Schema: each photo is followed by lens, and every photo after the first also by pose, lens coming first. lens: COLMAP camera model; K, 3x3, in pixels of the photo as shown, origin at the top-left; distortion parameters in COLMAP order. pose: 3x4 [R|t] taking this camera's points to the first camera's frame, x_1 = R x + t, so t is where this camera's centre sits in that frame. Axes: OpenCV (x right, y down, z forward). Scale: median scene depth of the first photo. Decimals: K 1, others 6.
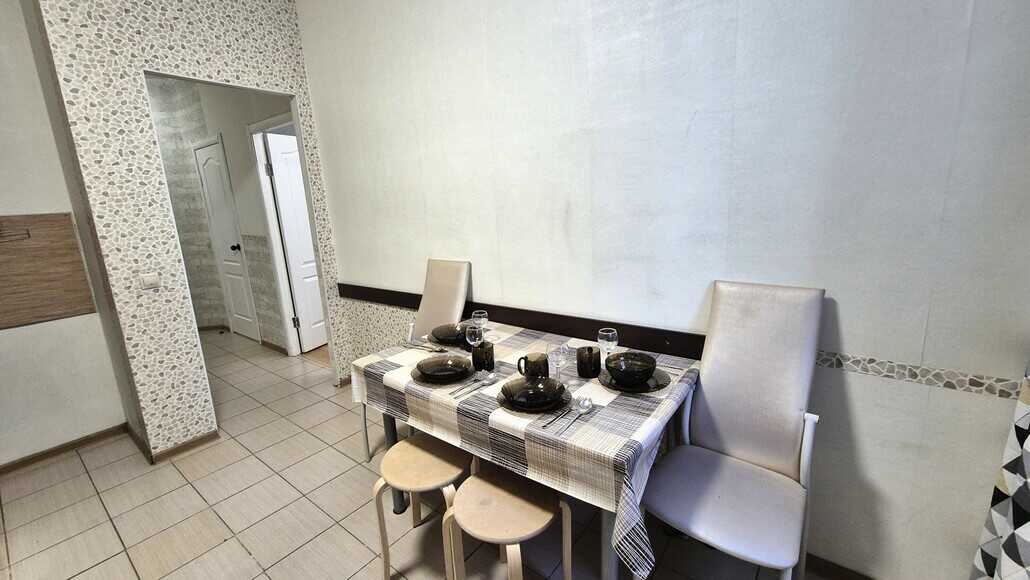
lens RADIAL K [[423.1, 0, 511.1], [0, 423.1, 286.6], [0, 0, 1]] dist [0.000745, 0.000320]
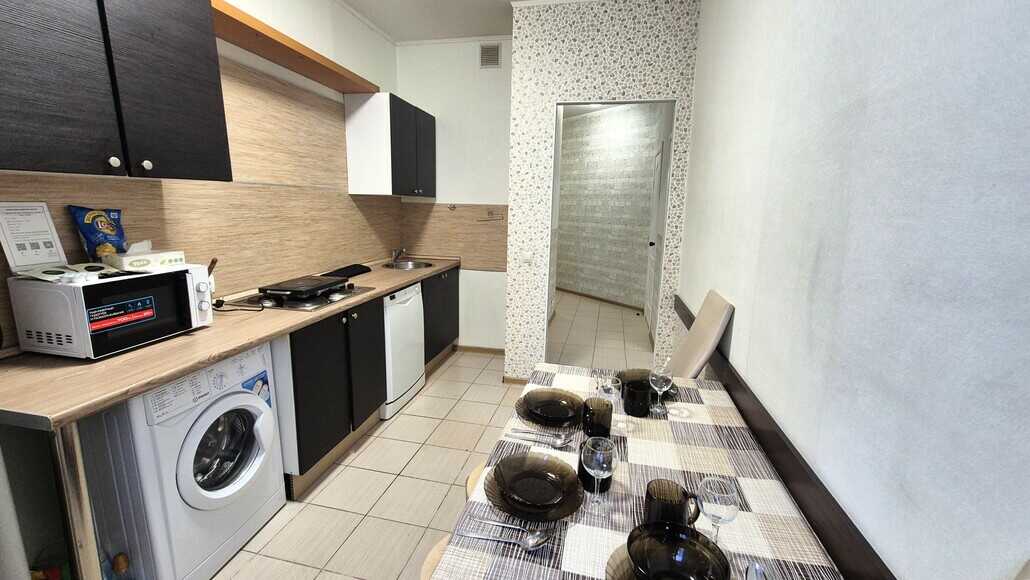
lens RADIAL K [[423.1, 0, 511.1], [0, 423.1, 286.6], [0, 0, 1]] dist [0.000745, 0.000320]
pose [[0.417431, 0.226166, -0.880114, 0.397516], [-0.225313, 0.964048, 0.140871, -0.114385], [0.880333, 0.139497, 0.453381, 0.370833]]
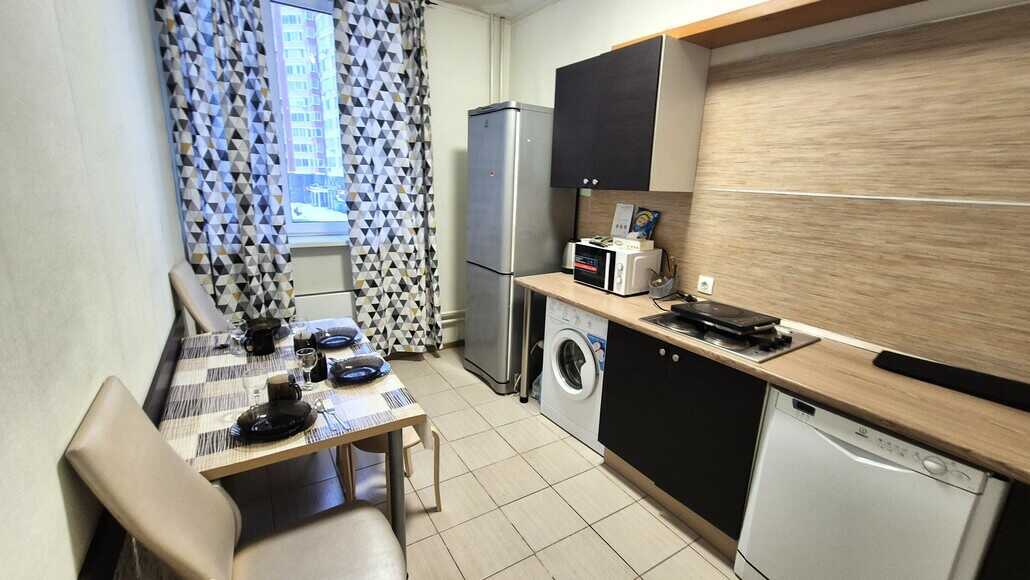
lens RADIAL K [[422.8, 0, 515.0], [0, 422.8, 290.0], [0, 0, 1]] dist [0.000156, 0.000048]
pose [[-0.942937, -0.073388, 0.324783, -0.651999], [0.075122, 0.903372, 0.422227, -0.305942], [-0.324387, 0.422532, -0.846310, 1.278828]]
